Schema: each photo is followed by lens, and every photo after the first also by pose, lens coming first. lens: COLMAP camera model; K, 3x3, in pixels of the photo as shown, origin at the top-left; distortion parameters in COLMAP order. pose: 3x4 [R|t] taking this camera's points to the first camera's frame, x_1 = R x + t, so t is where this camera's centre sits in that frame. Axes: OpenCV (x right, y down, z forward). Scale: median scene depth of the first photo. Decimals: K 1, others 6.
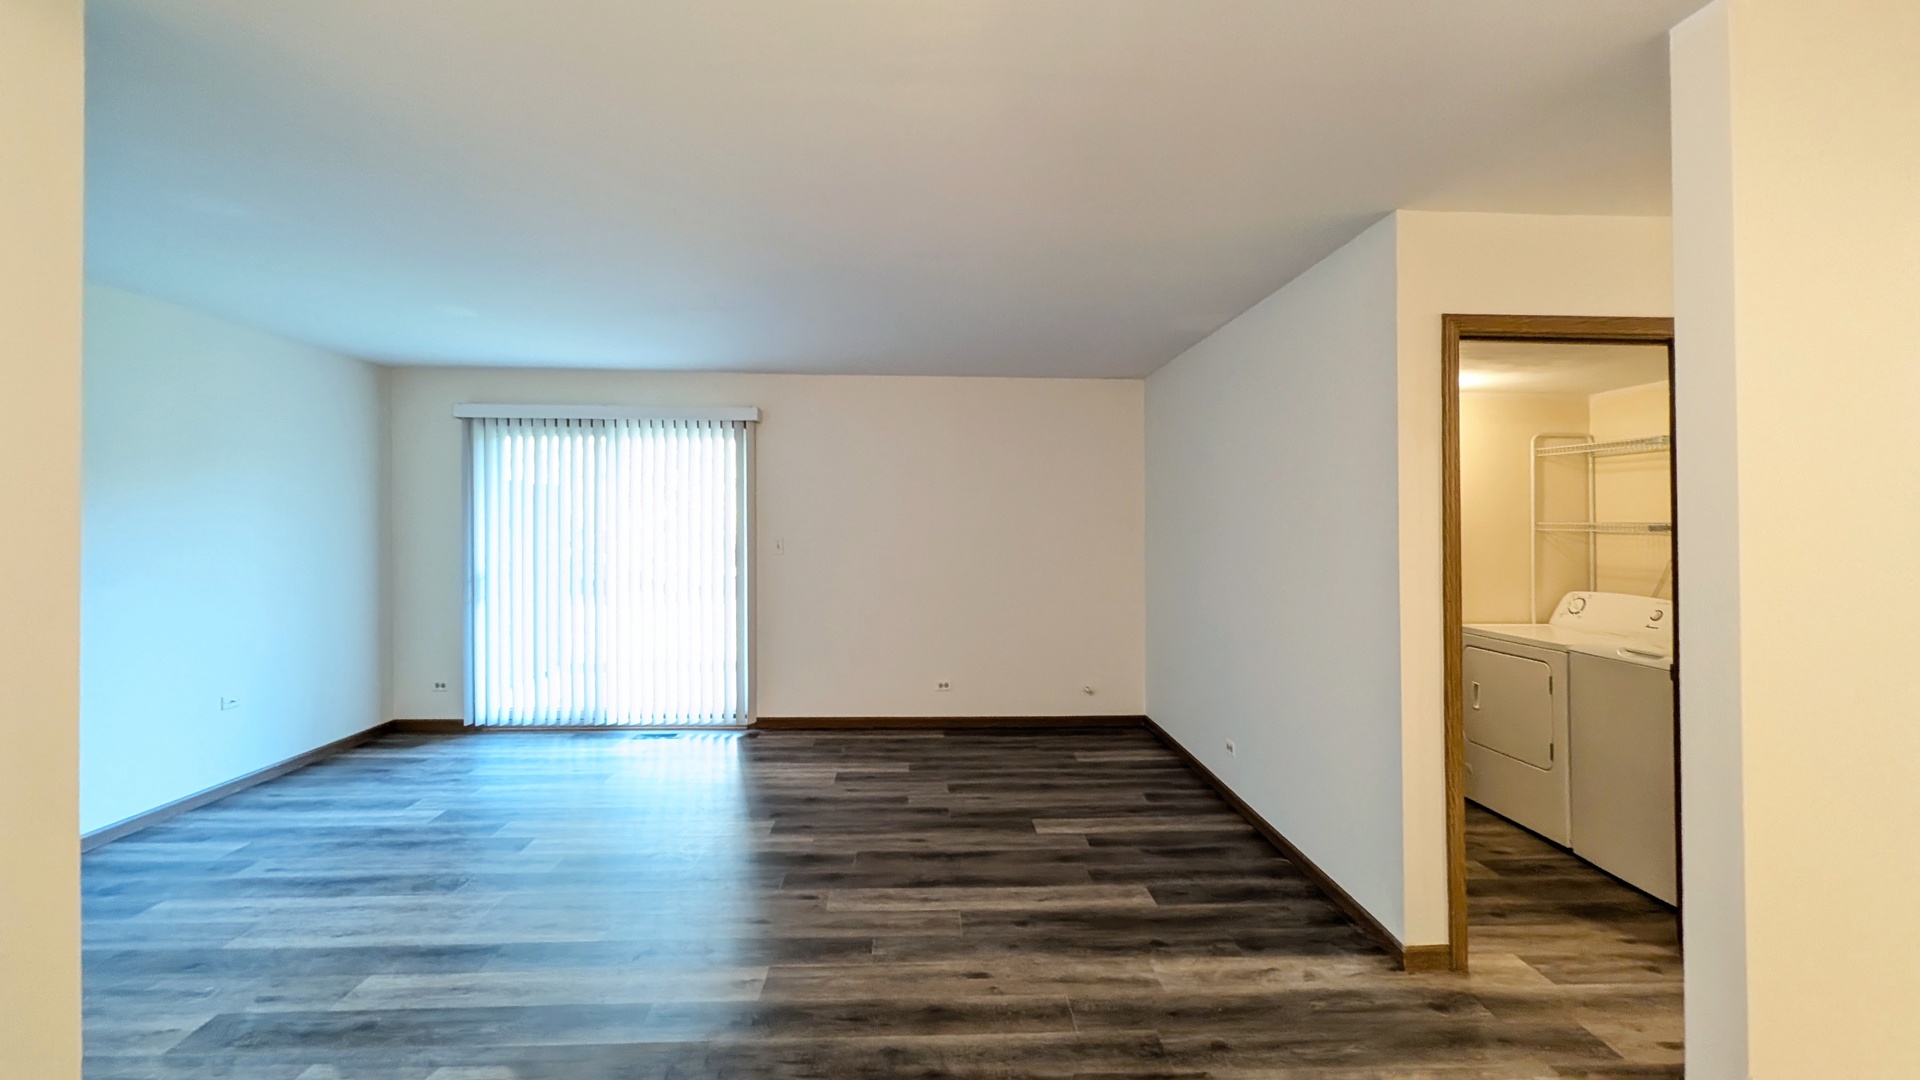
lens RADIAL K [[792.3, 0, 964.4], [0, 792.3, 535.2], [0, 0, 1]] dist [-0.005032, -0.000288]
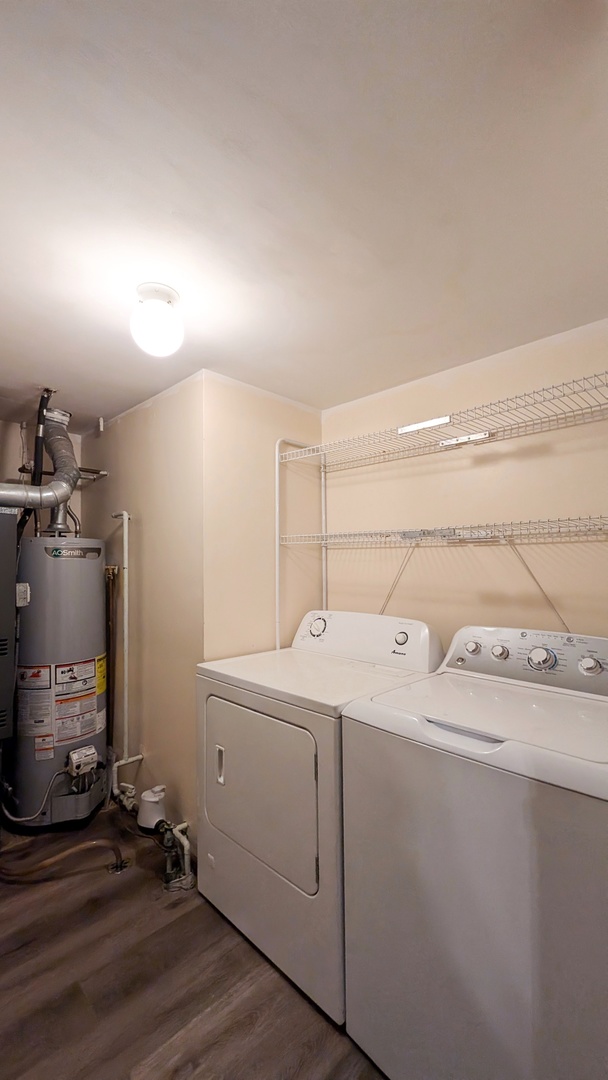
lens RADIAL K [[438.7, 0, 304.4], [0, 438.7, 544.4], [0, 0, 1]] dist [-0.002232, -0.000117]
pose [[0.736590, 0.036761, 0.675340, 0.410310], [0.005009, 0.998198, -0.059798, 0.024380], [-0.676321, 0.047429, 0.735078, 0.618798]]
